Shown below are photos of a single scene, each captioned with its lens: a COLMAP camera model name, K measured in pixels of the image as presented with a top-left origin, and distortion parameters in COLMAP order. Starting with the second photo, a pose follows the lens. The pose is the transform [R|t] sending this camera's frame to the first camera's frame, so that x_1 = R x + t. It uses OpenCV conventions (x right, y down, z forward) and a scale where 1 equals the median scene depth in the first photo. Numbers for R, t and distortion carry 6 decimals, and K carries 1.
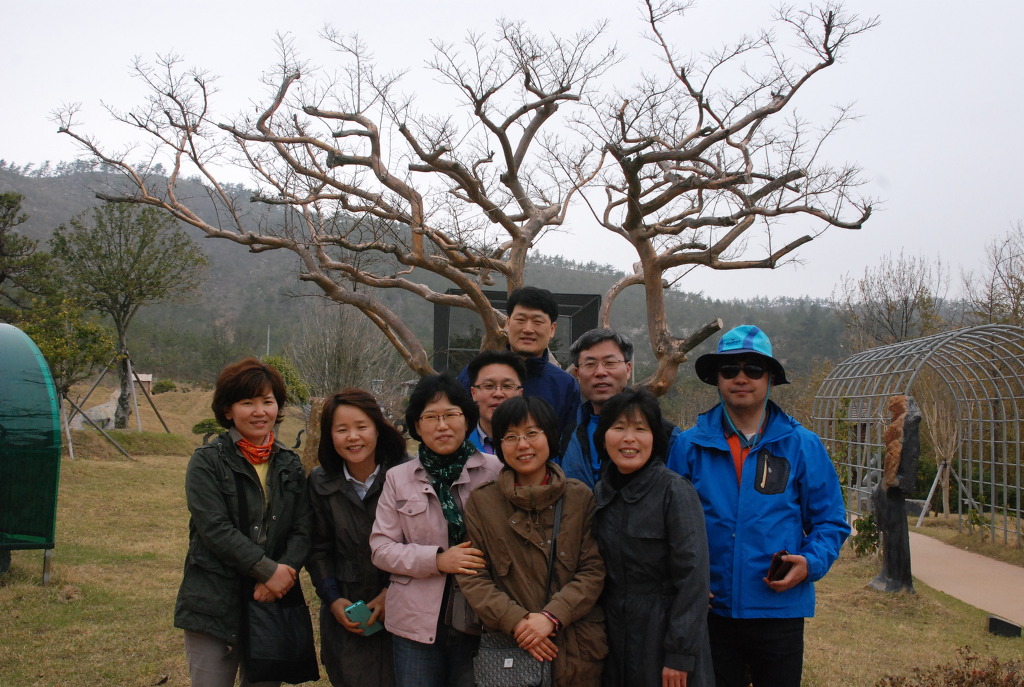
lens RADIAL K [[1201.6, 0, 512.0], [0, 1201.6, 343.5], [0, 0, 1]] dist [-0.032465, -0.010684]
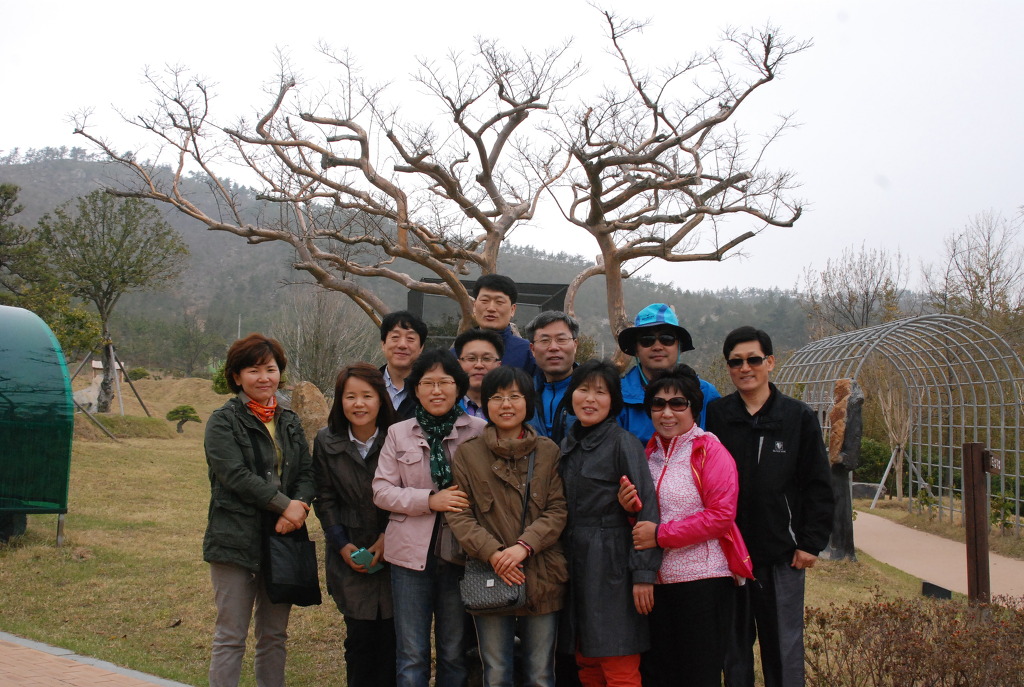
lens RADIAL K [[1201.6, 0, 512.0], [0, 1201.6, 343.5], [0, 0, 1]] dist [-0.032465, -0.010684]
pose [[0.999683, 0.003633, 0.024930, -0.003606], [-0.003840, 0.999958, 0.008277, 0.005489], [-0.024899, -0.008370, 0.999655, -0.105944]]
